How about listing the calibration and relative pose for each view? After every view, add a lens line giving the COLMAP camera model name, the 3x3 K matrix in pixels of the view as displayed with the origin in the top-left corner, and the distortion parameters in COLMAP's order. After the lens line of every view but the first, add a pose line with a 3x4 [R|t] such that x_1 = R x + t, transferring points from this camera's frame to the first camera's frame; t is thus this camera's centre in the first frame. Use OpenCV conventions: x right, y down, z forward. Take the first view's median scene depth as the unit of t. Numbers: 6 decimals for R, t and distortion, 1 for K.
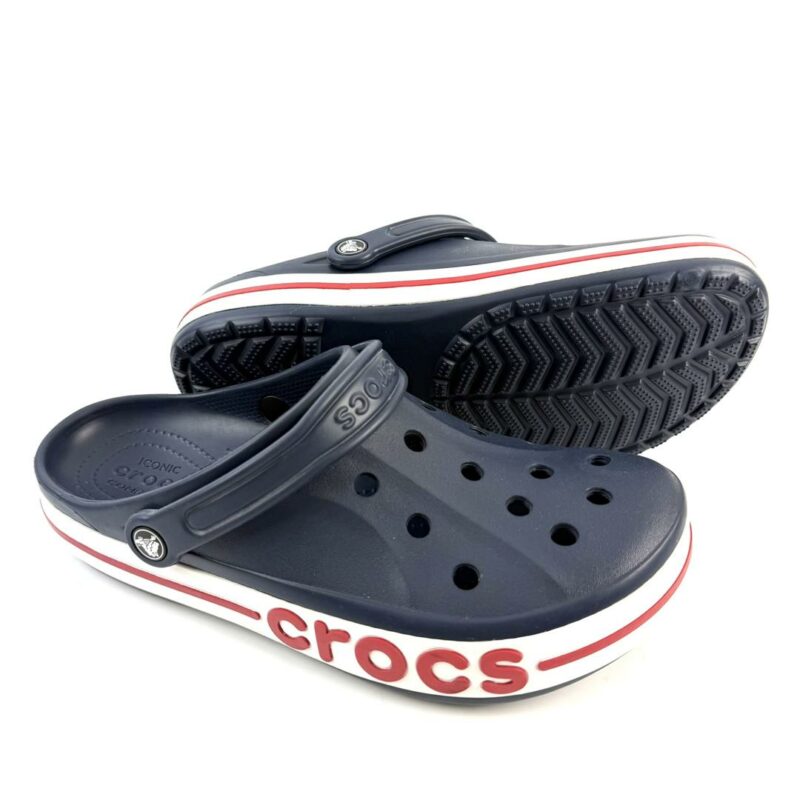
lens RADIAL K [[756.0, 0, 400.0], [0, 756.0, 400.0], [0, 0, 1]] dist [0.008996, 0.008357]
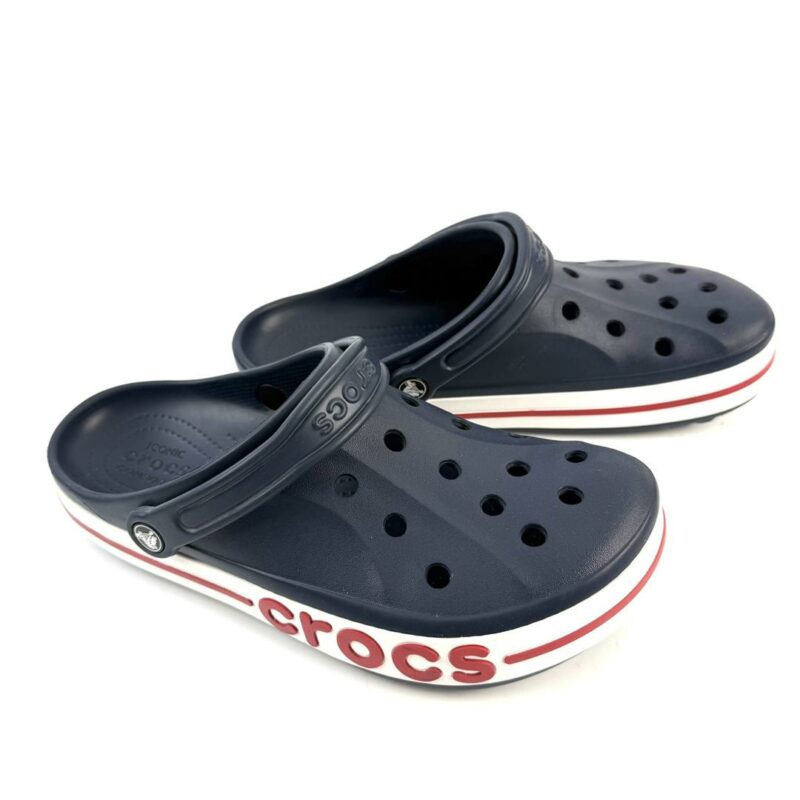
lens RADIAL K [[756.0, 0, 400.0], [0, 756.0, 400.0], [0, 0, 1]] dist [0.008996, 0.008357]
pose [[0.997989, -0.008961, -0.062754, 0.097804], [0.015579, 0.994267, 0.105781, -0.116593], [0.061446, -0.106546, 0.992407, -0.023560]]
